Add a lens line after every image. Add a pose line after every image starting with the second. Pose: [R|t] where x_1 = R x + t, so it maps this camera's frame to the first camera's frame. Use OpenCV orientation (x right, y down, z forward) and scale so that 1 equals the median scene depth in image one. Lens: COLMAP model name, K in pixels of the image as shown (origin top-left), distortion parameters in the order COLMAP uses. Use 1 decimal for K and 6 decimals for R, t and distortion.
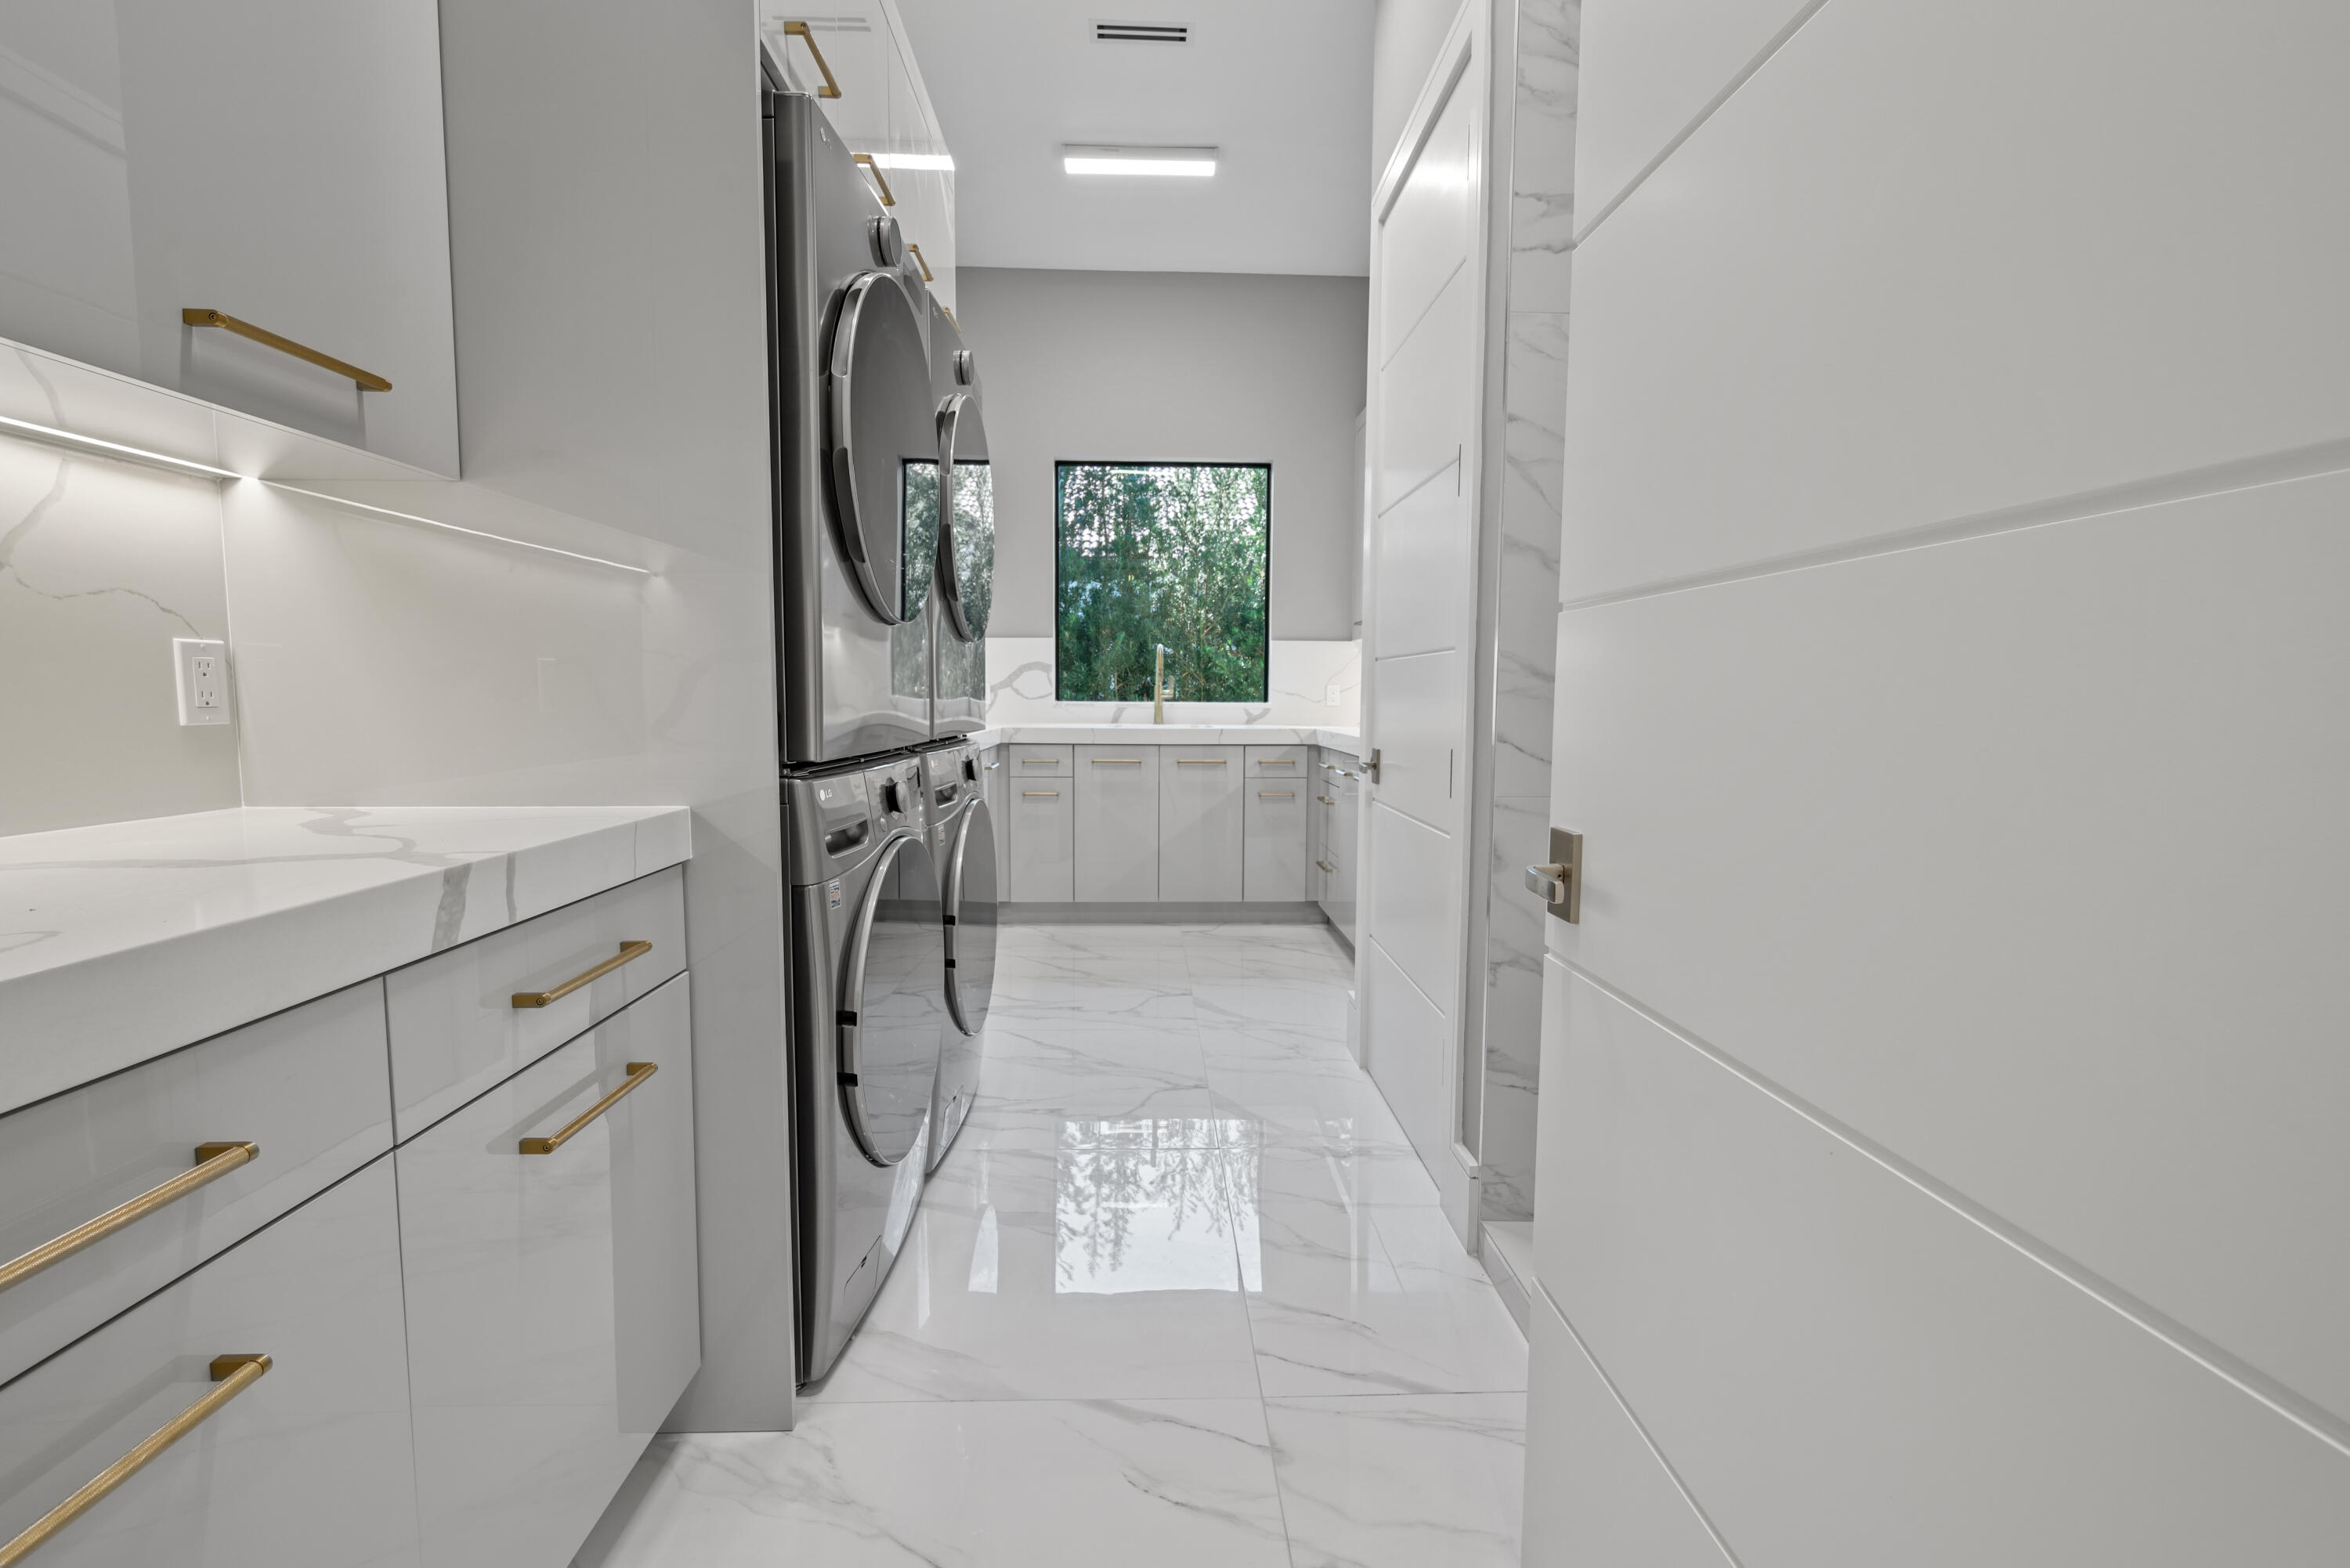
lens RADIAL K [[1022.3, 0, 1175.0], [0, 1022.3, 784.0], [0, 0, 1]] dist [0.000207, 0.000222]
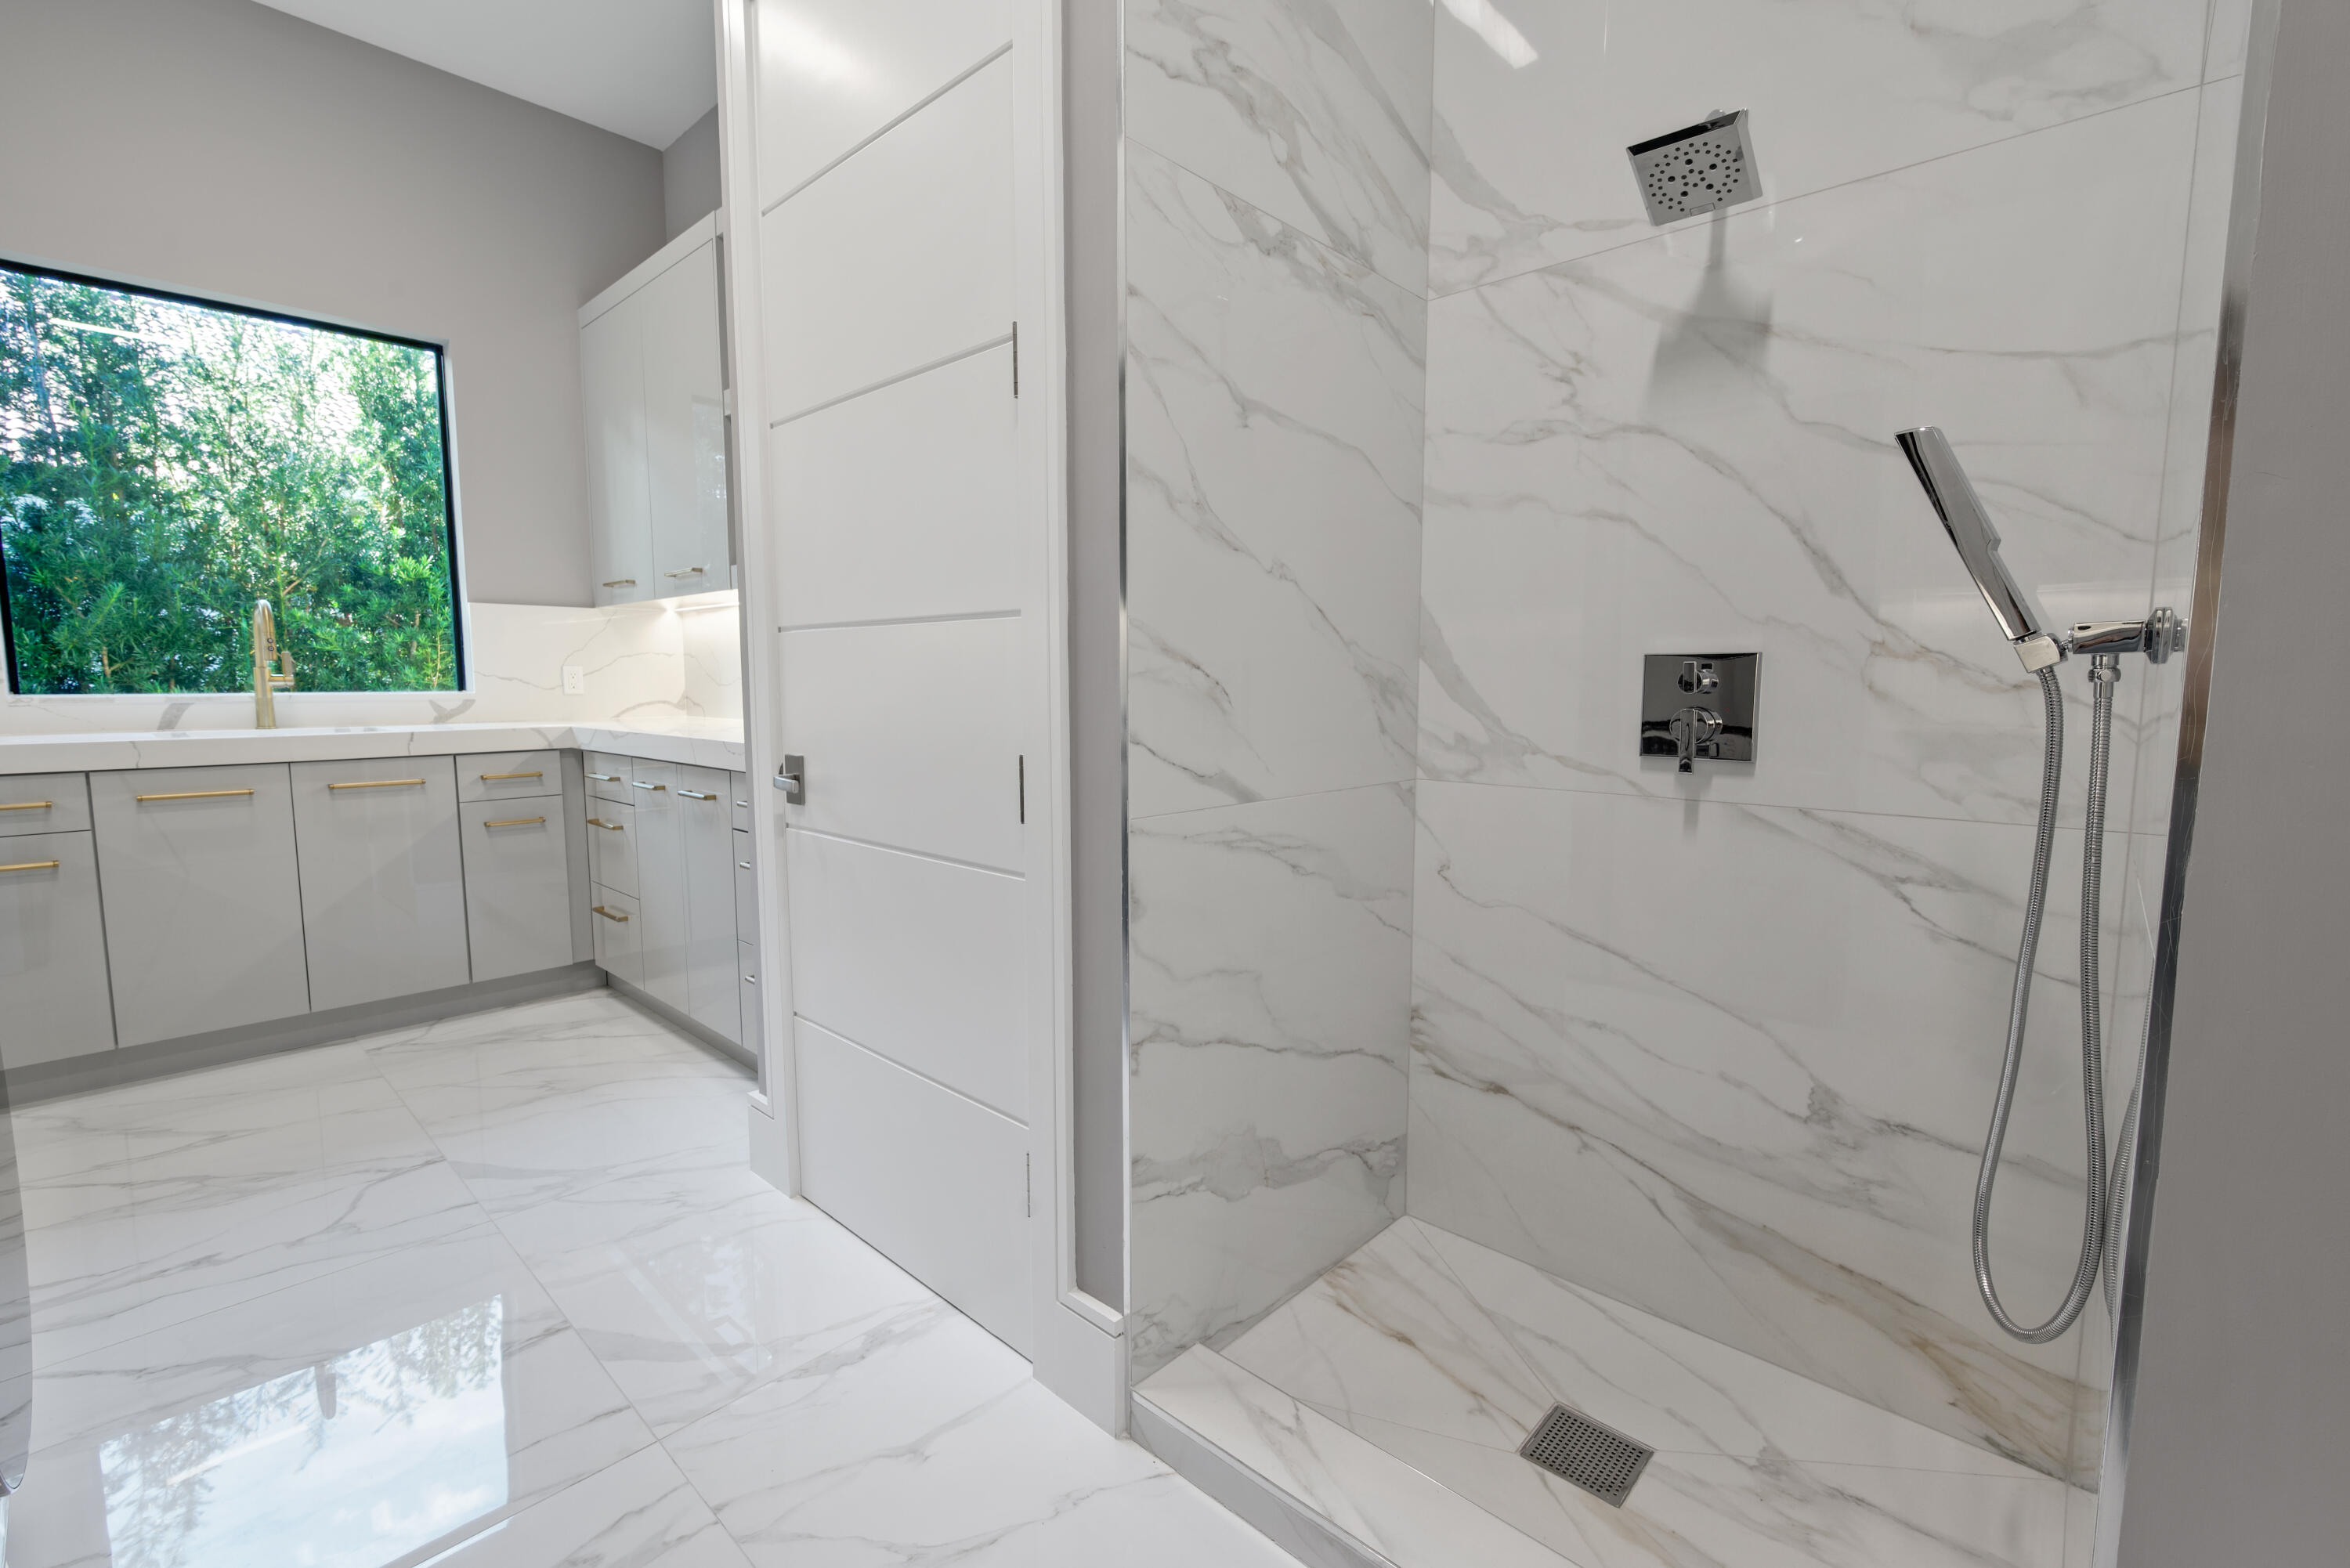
lens RADIAL K [[1017.3, 0, 1174.7], [0, 1017.3, 780.1], [0, 0, 1]] dist [0.002388, 0.000727]
pose [[0.709867, -0.077263, 0.700086, -0.060514], [0.067491, 0.996853, 0.041581, -0.015449], [-0.701095, 0.017733, 0.712847, 0.165321]]
